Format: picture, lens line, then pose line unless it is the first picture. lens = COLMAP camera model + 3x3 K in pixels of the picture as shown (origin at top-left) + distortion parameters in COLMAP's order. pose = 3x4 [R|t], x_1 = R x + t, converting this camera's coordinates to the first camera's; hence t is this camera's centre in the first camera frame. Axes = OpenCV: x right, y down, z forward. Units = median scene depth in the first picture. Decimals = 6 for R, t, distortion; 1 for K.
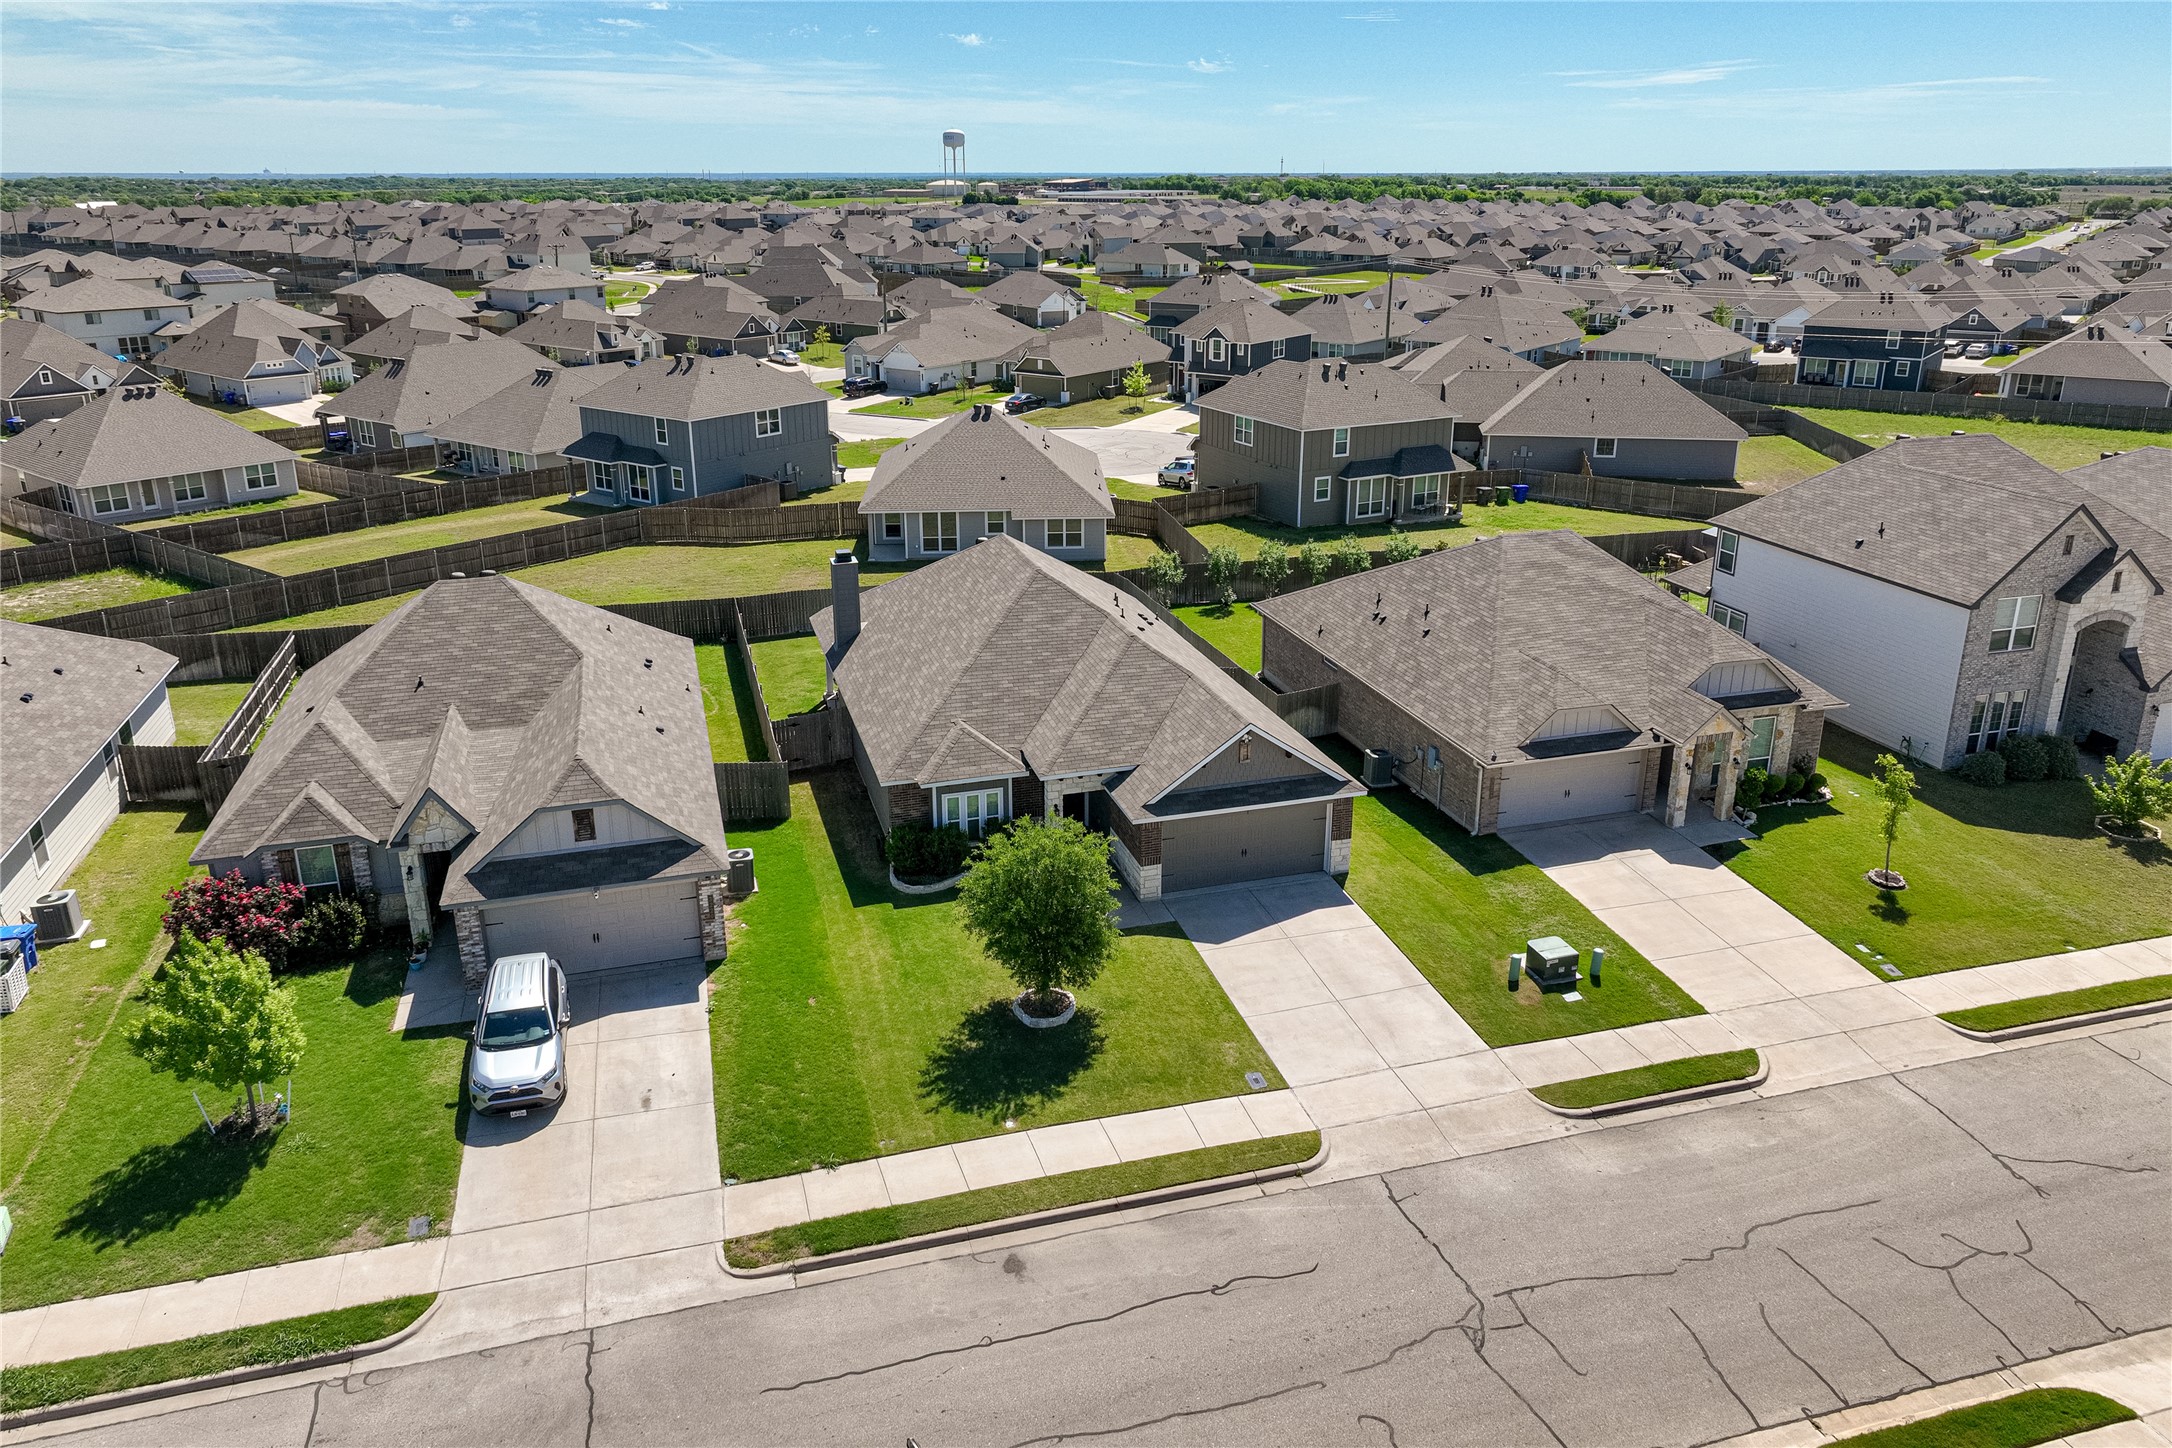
lens RADIAL K [[1523.2, 0, 1085.3], [0, 1523.2, 681.0], [0, 0, 1]] dist [0.002847, 0.008771]
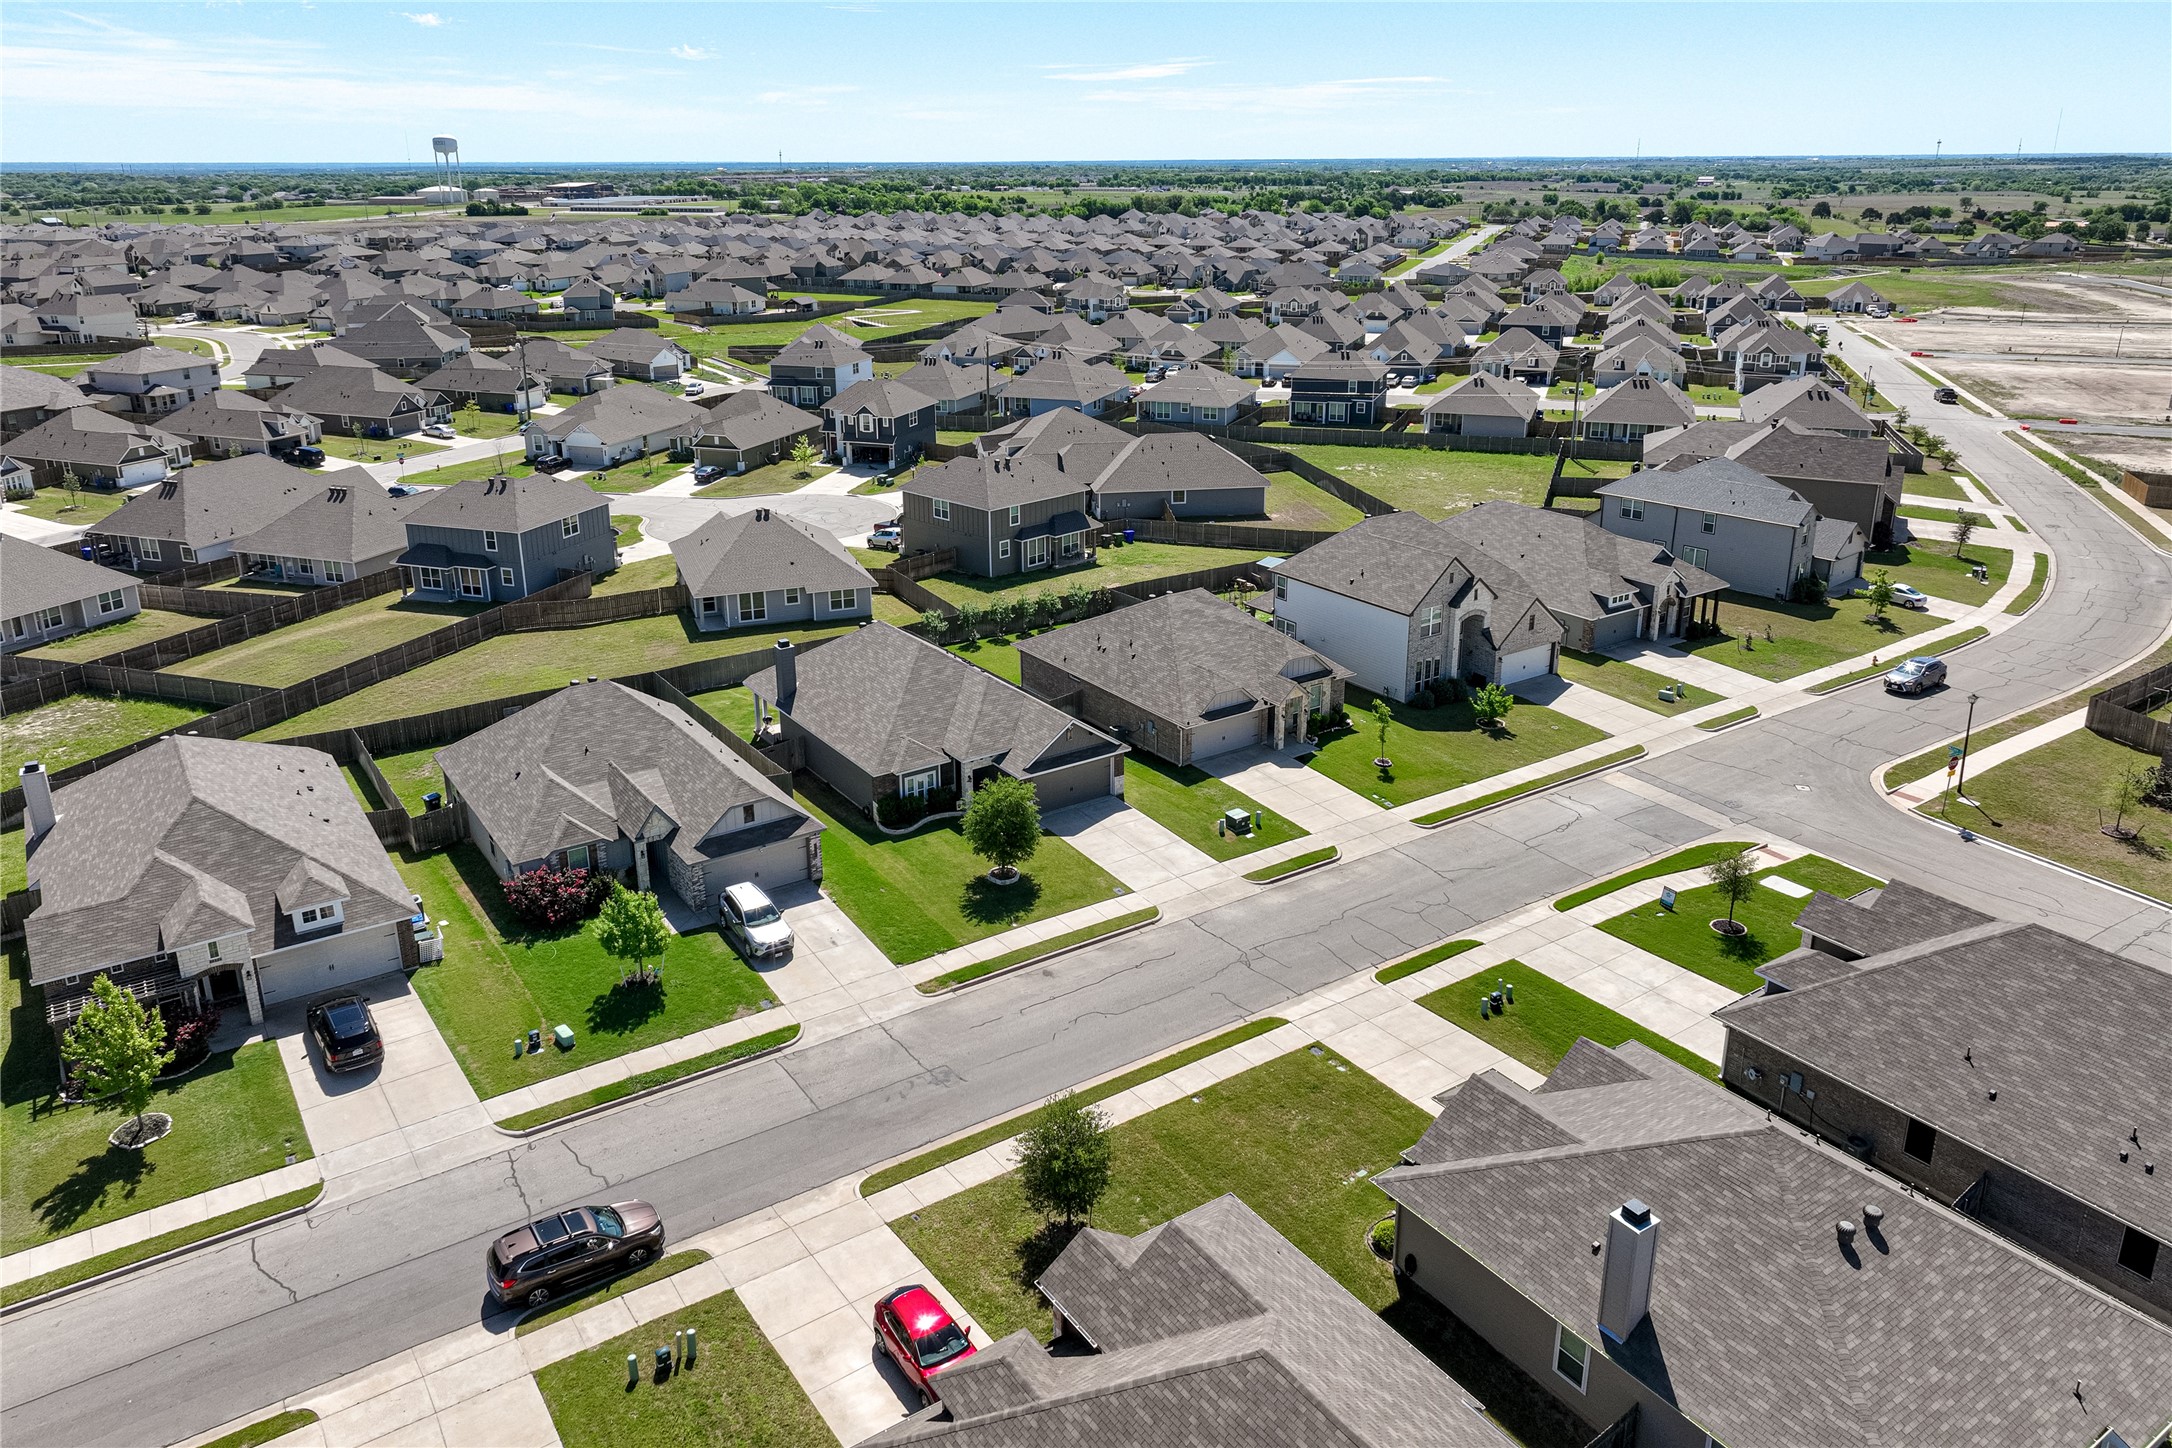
lens RADIAL K [[1523.2, 0, 1085.3], [0, 1523.2, 681.0], [0, 0, 1]] dist [0.002847, 0.008771]
pose [[0.951364, -0.102764, 0.290423, -0.368209], [0.100245, 0.994683, 0.023578, -0.054581], [-0.291302, 0.006682, 0.956608, -0.708092]]
